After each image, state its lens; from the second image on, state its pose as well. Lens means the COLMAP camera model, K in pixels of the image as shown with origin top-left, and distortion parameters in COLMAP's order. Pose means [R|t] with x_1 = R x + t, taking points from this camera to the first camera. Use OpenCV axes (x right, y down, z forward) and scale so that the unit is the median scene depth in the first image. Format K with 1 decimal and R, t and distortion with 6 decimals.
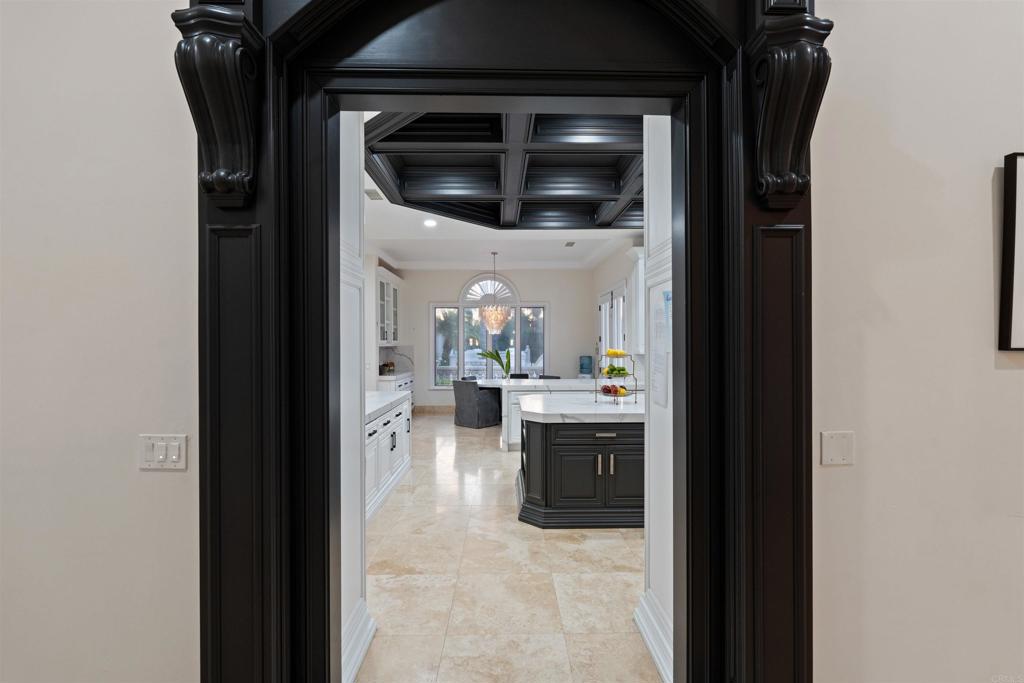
lens RADIAL K [[454.5, 0, 511.4], [0, 454.5, 342.6], [0, 0, 1]] dist [-0.002090, 0.000053]
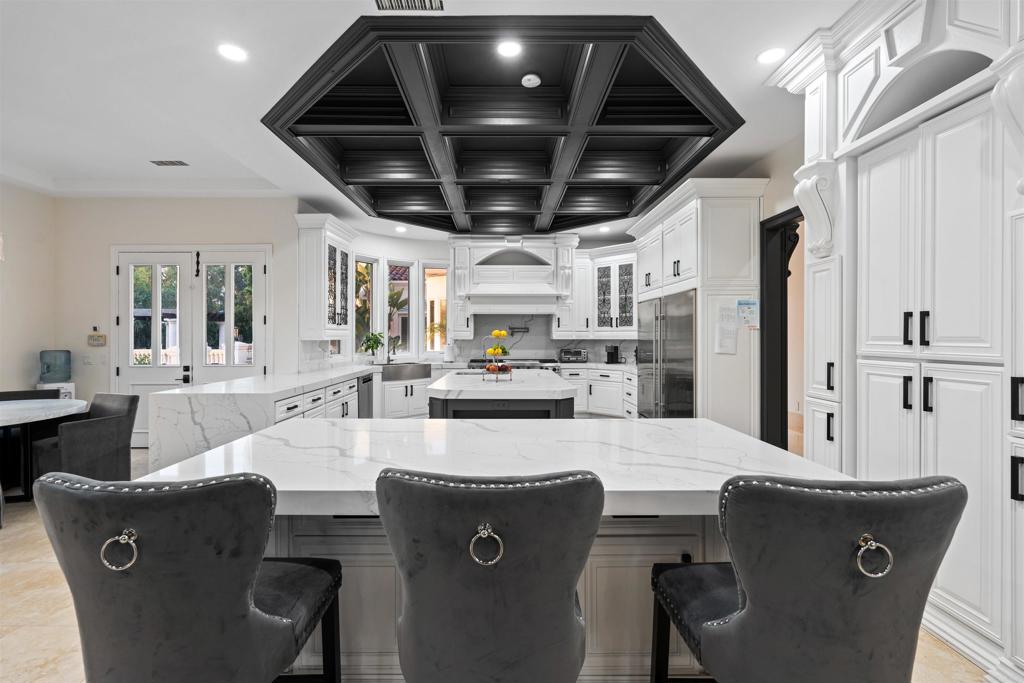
lens RADIAL K [[454.5, 0, 508.4], [0, 454.5, 341.9], [0, 0, 1]] dist [-0.002090, 0.000053]
pose [[0.011456, -0.006576, 0.999913, -0.463156], [-0.000267, 0.999978, 0.006579, 0.018879], [-0.999934, -0.000342, 0.011454, 0.525419]]
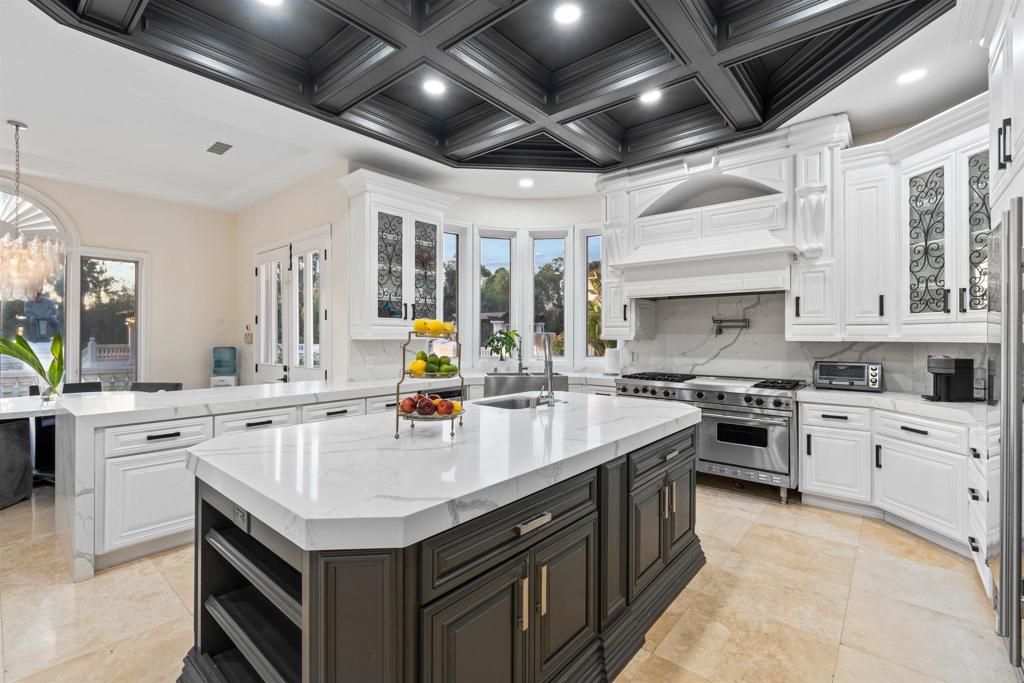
lens RADIAL K [[454.5, 0, 516.4], [0, 454.5, 337.4], [0, 0, 1]] dist [-0.002090, 0.000053]
pose [[0.663755, 0.003607, 0.747941, -0.046856], [-0.005196, 0.999986, -0.000211, 0.017618], [-0.747932, -0.003746, 0.663765, 0.337207]]
